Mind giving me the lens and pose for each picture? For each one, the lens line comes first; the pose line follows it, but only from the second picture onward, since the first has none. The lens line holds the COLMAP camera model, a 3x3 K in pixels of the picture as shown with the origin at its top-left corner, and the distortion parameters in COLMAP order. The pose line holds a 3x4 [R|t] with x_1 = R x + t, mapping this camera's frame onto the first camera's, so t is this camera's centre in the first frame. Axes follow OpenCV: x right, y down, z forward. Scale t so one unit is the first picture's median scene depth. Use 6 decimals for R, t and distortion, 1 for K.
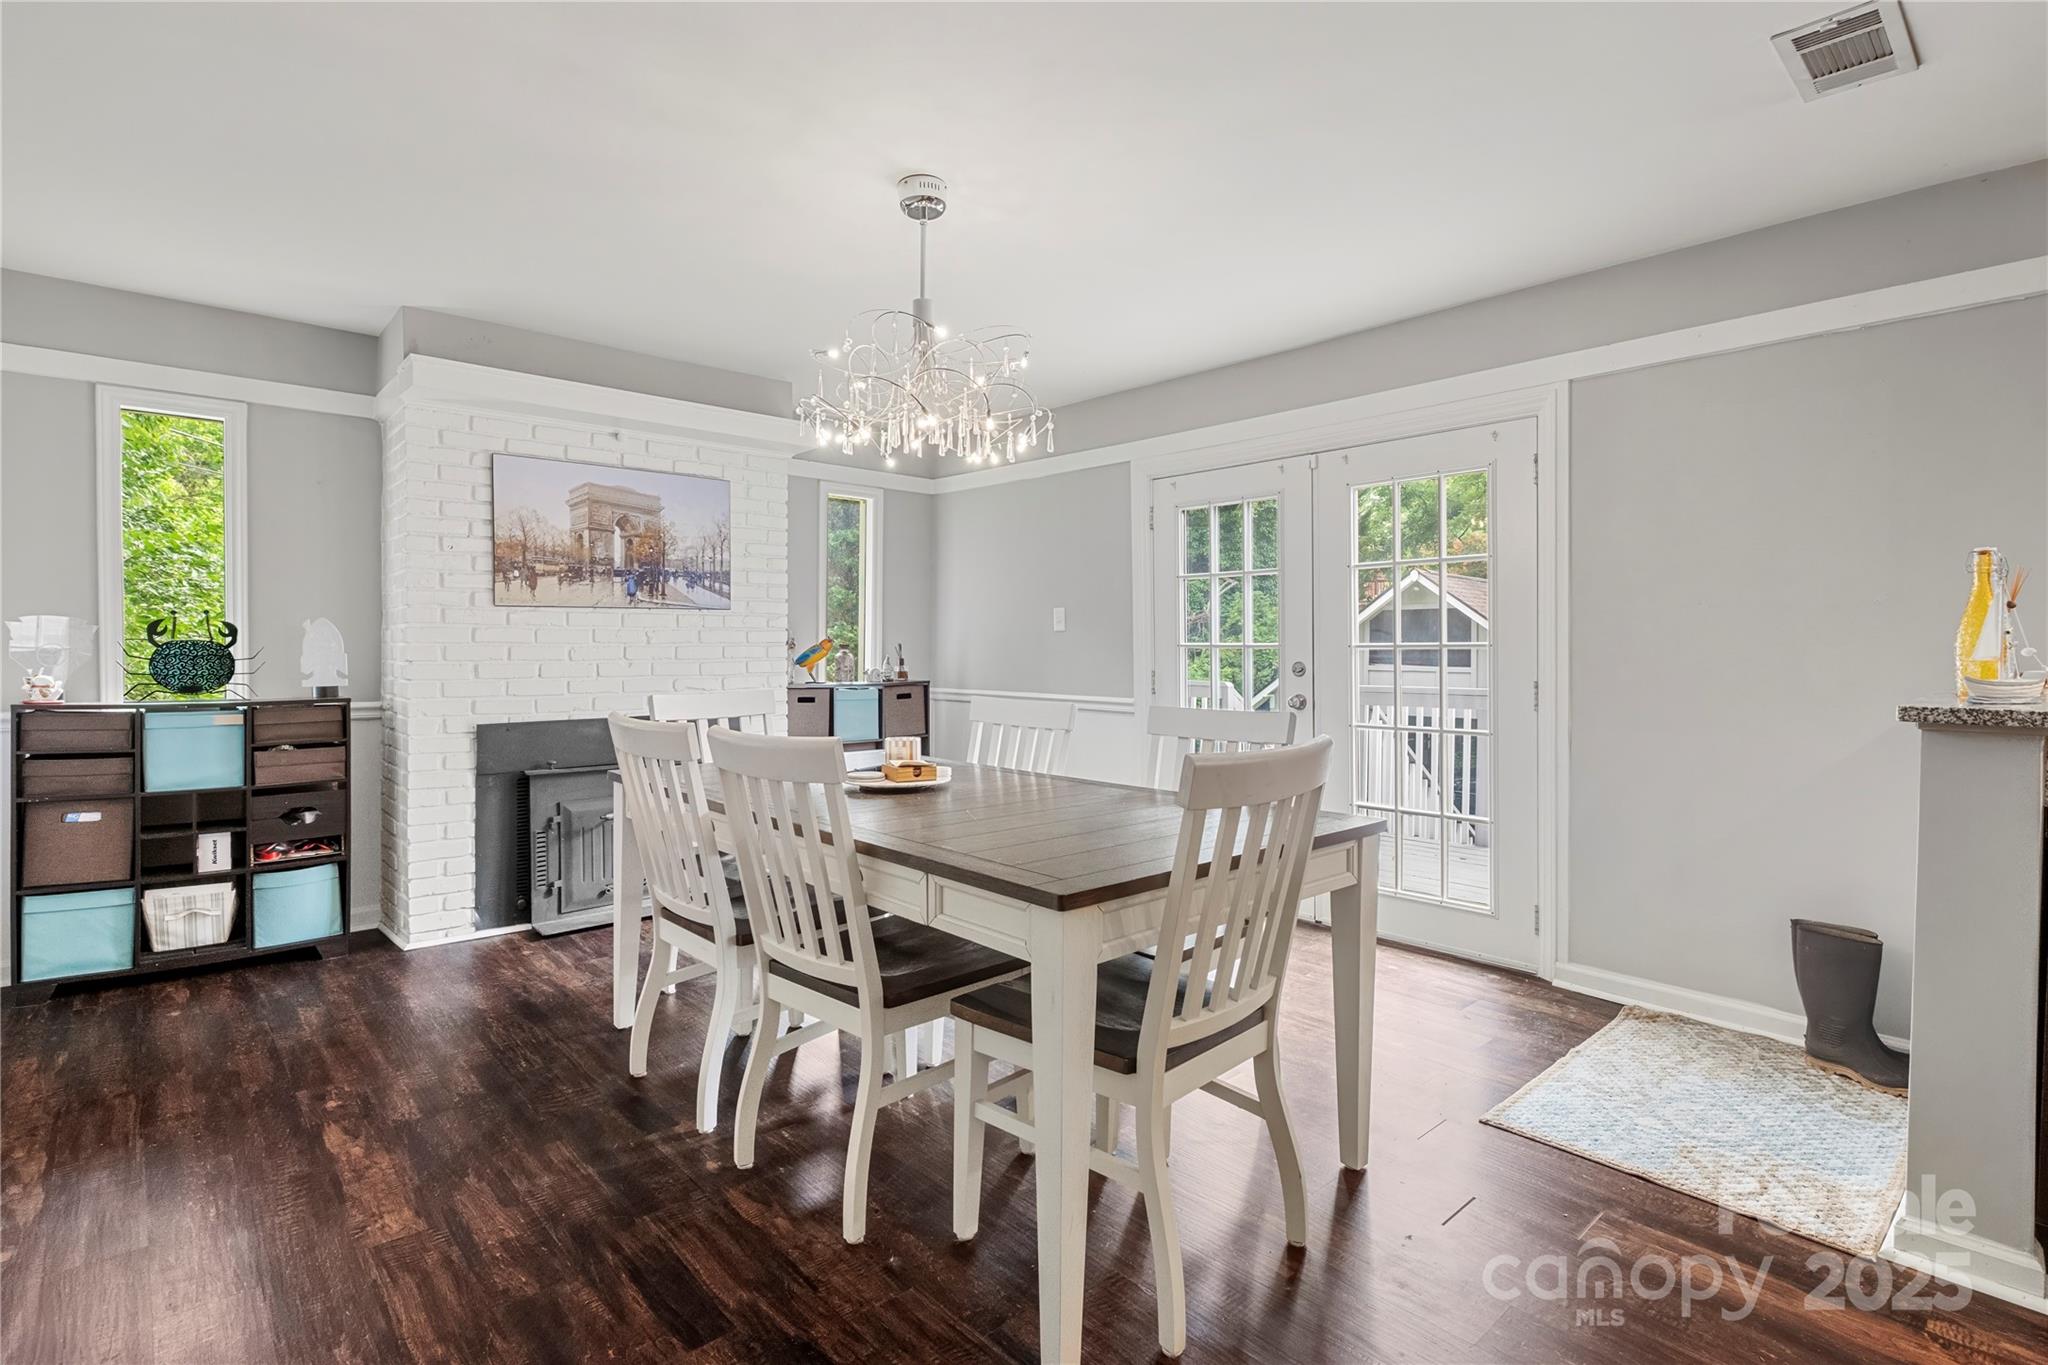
lens RADIAL K [[1025.2, 0, 1021.1], [0, 1025.2, 707.3], [0, 0, 1]] dist [0.005300, 0.003047]
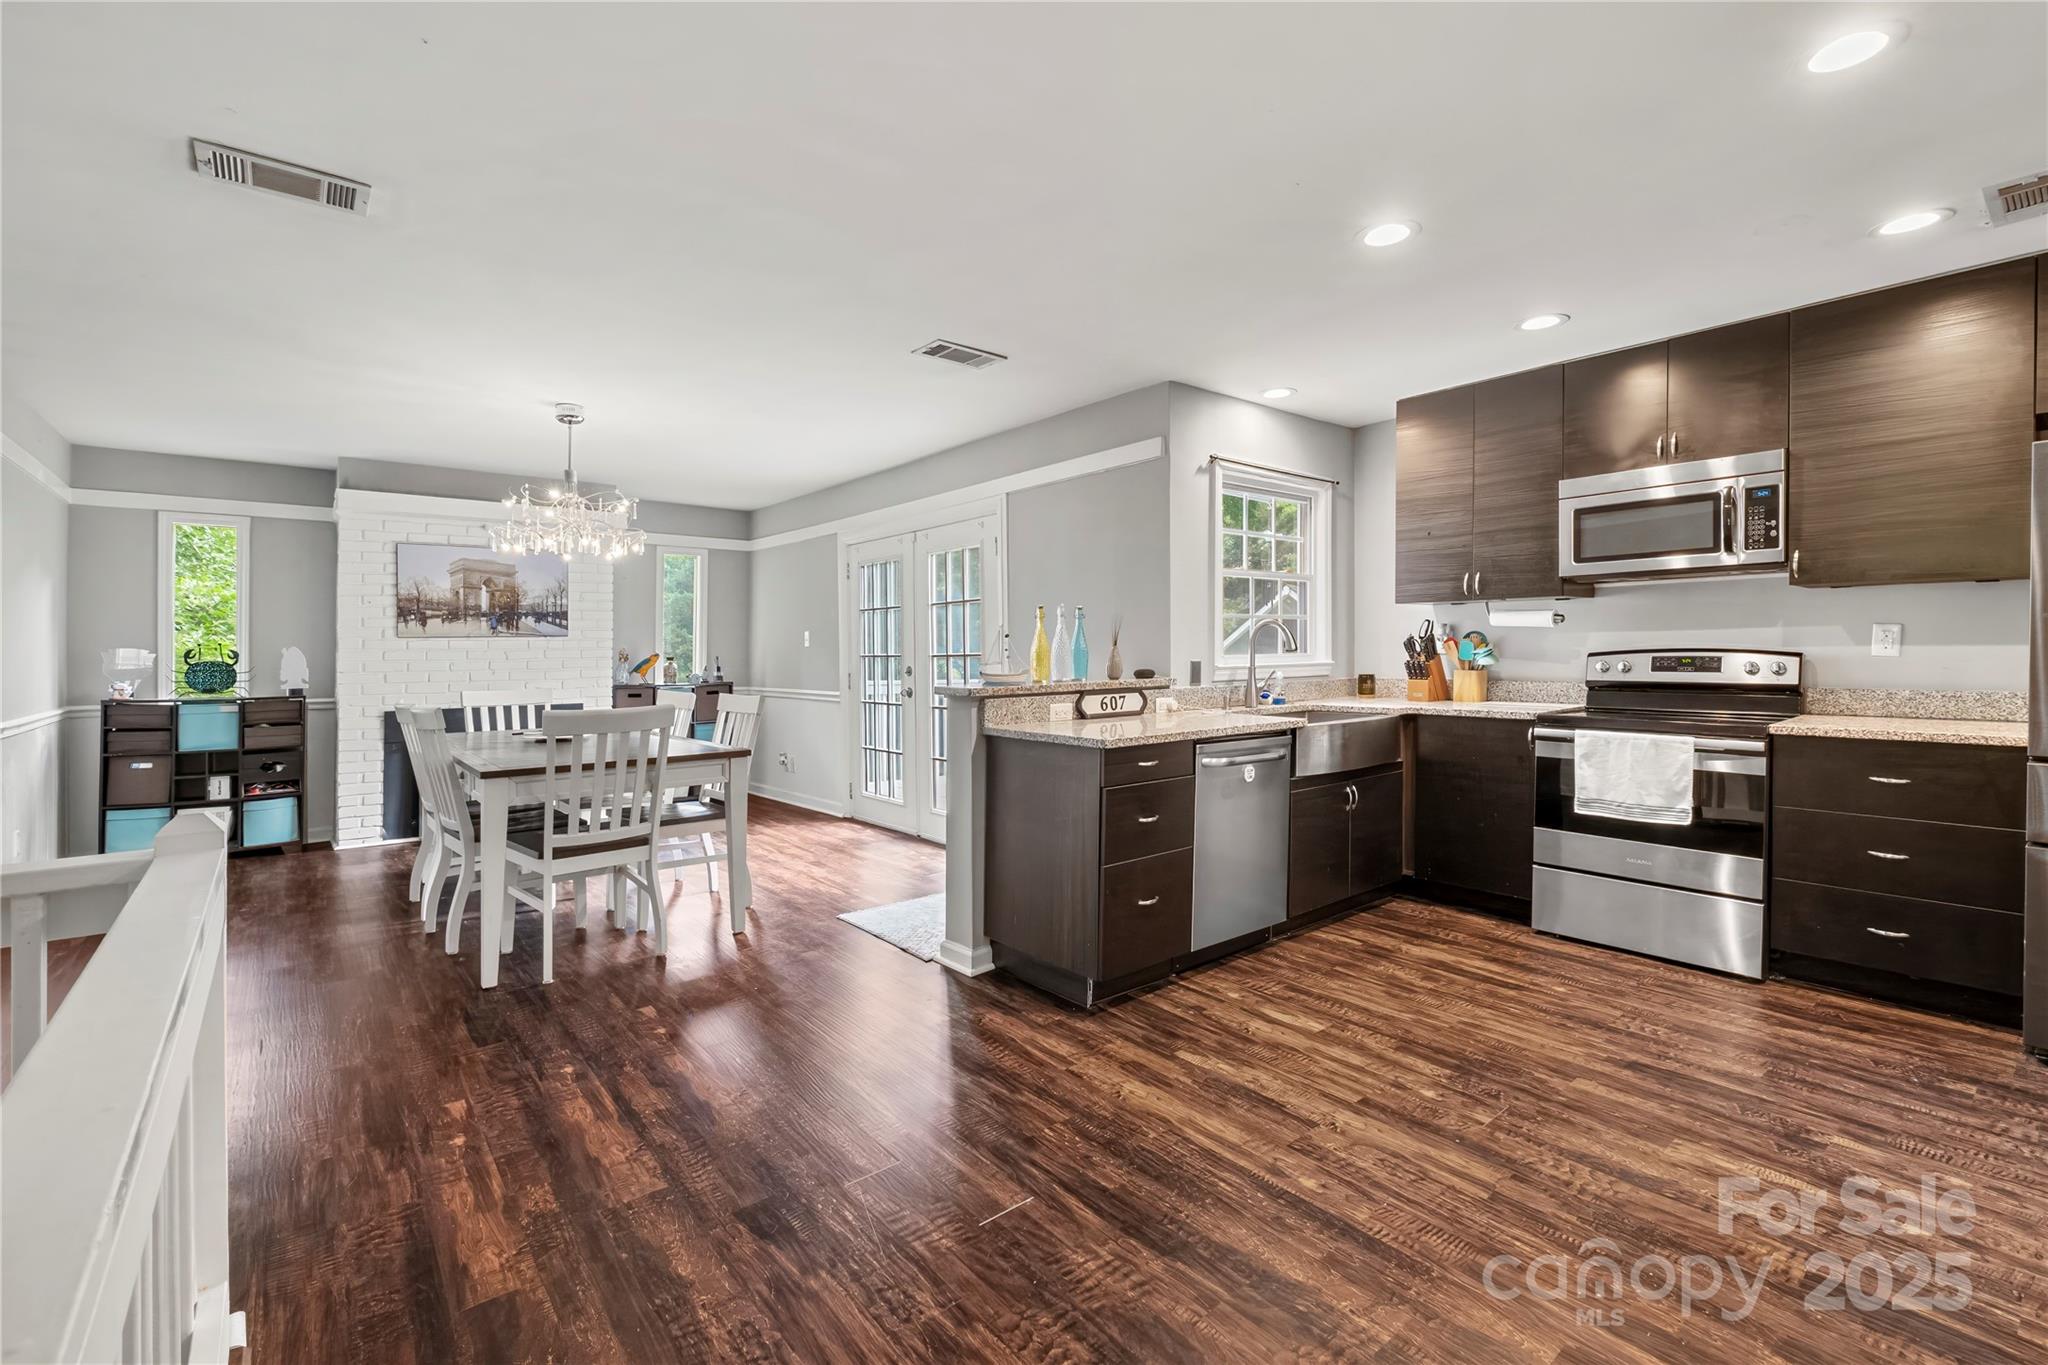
lens RADIAL K [[906.4, 0, 1011.8], [0, 906.4, 683.0], [0, 0, 1]] dist [0.002143, -0.005112]
pose [[0.998821, -0.011579, -0.047149, 0.545313], [0.010281, 0.999564, -0.027674, 0.023019], [0.047449, 0.027157, 0.998504, -0.391149]]
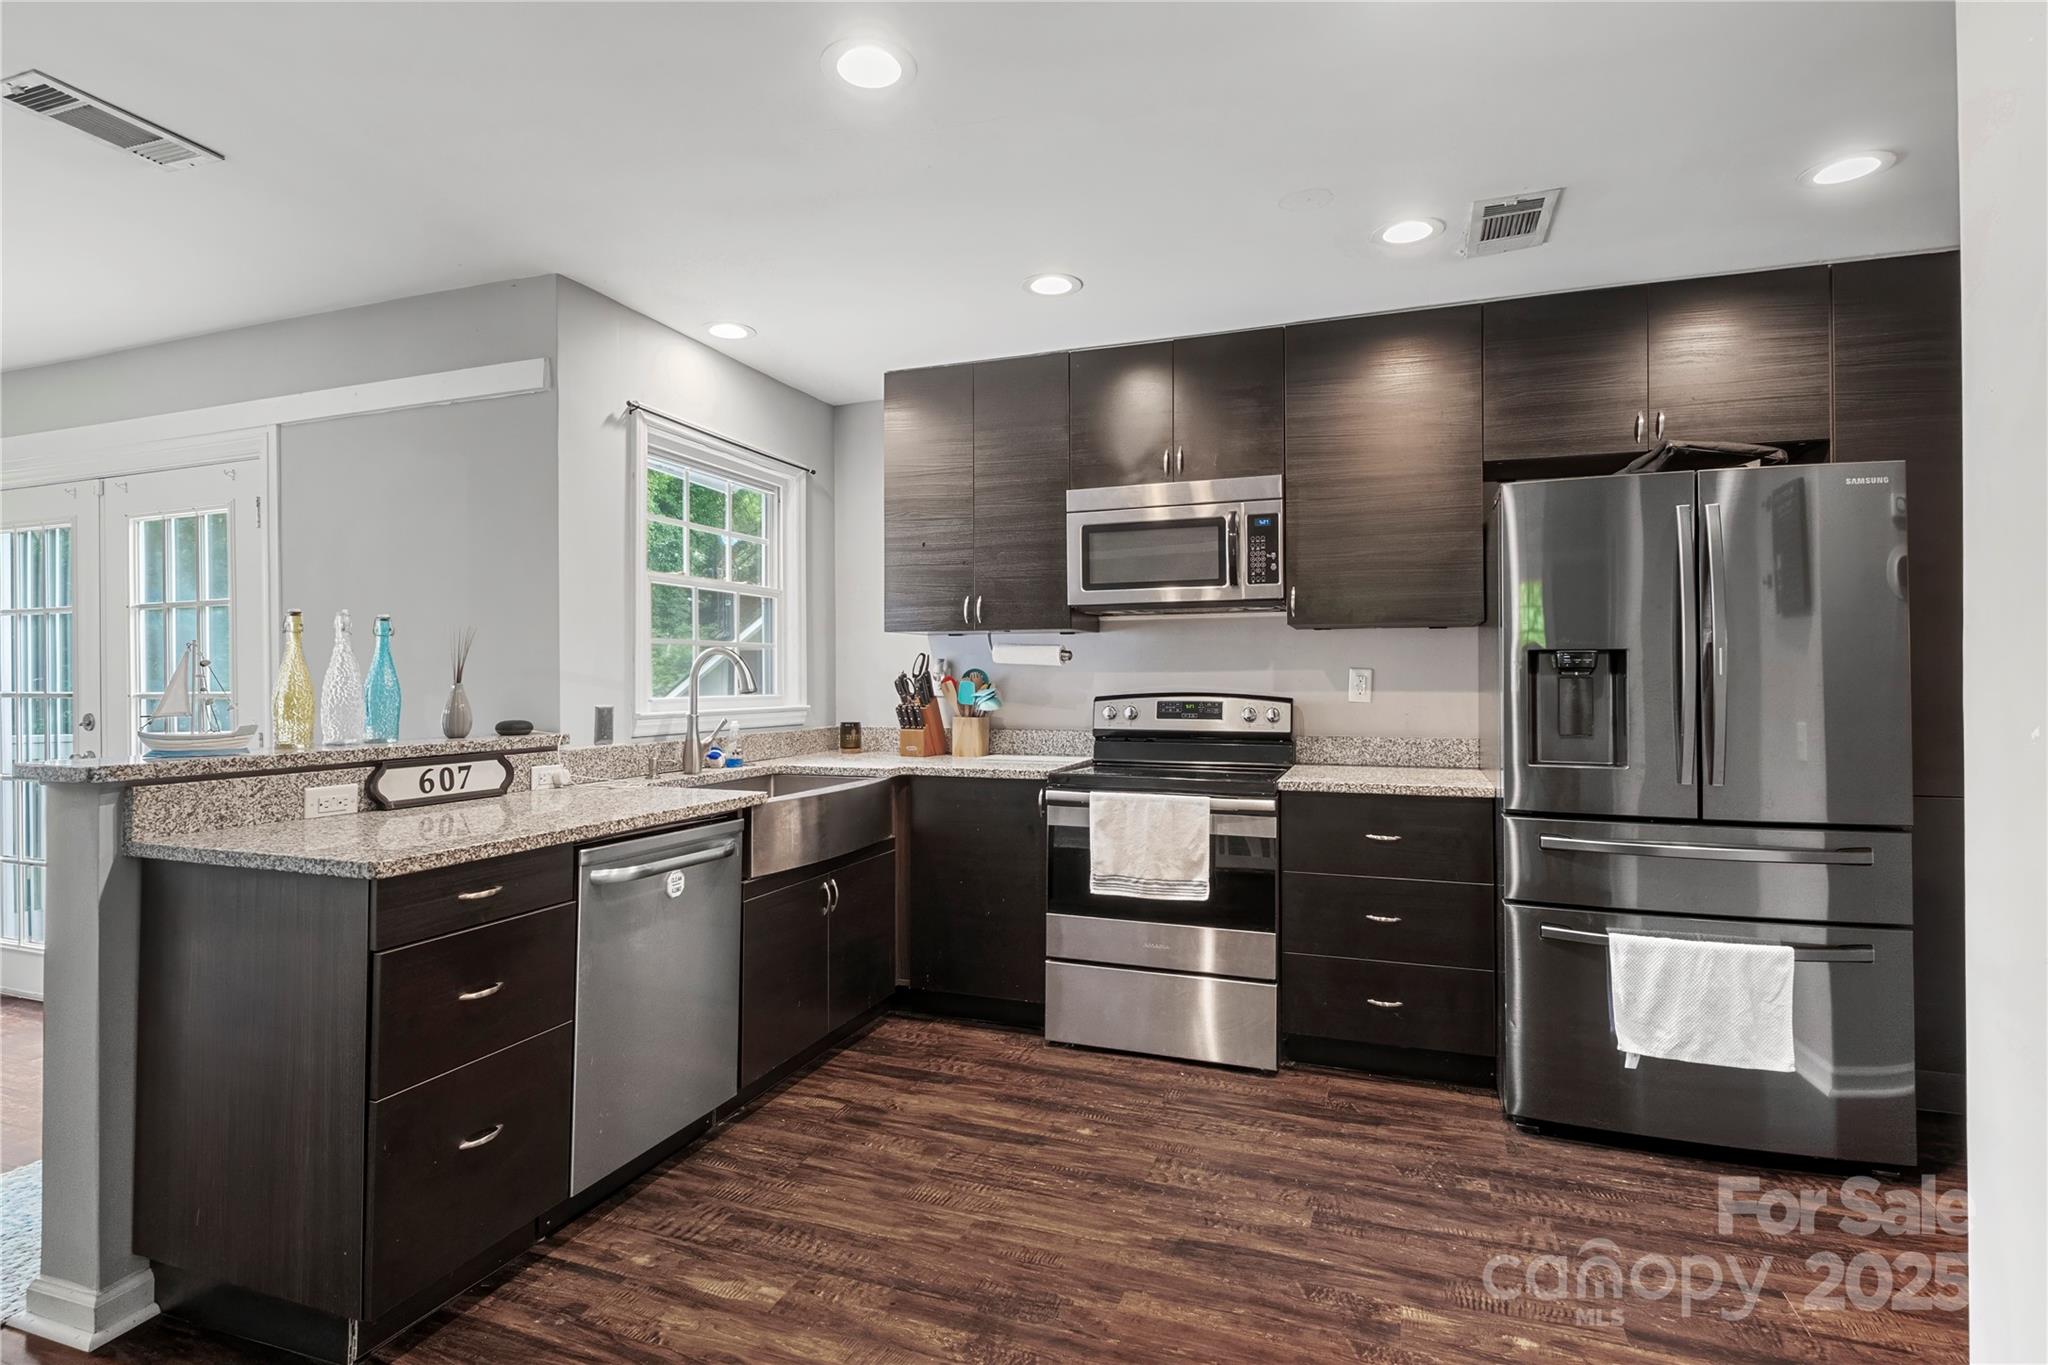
lens RADIAL K [[1025.2, 0, 1031.5], [0, 1025.2, 686.4], [0, 0, 1]] dist [0.005300, 0.003047]
pose [[0.879304, -0.005250, 0.476231, 0.623758], [0.033792, 0.998107, -0.051389, 0.005958], [-0.475060, 0.061280, 0.877817, -0.175878]]
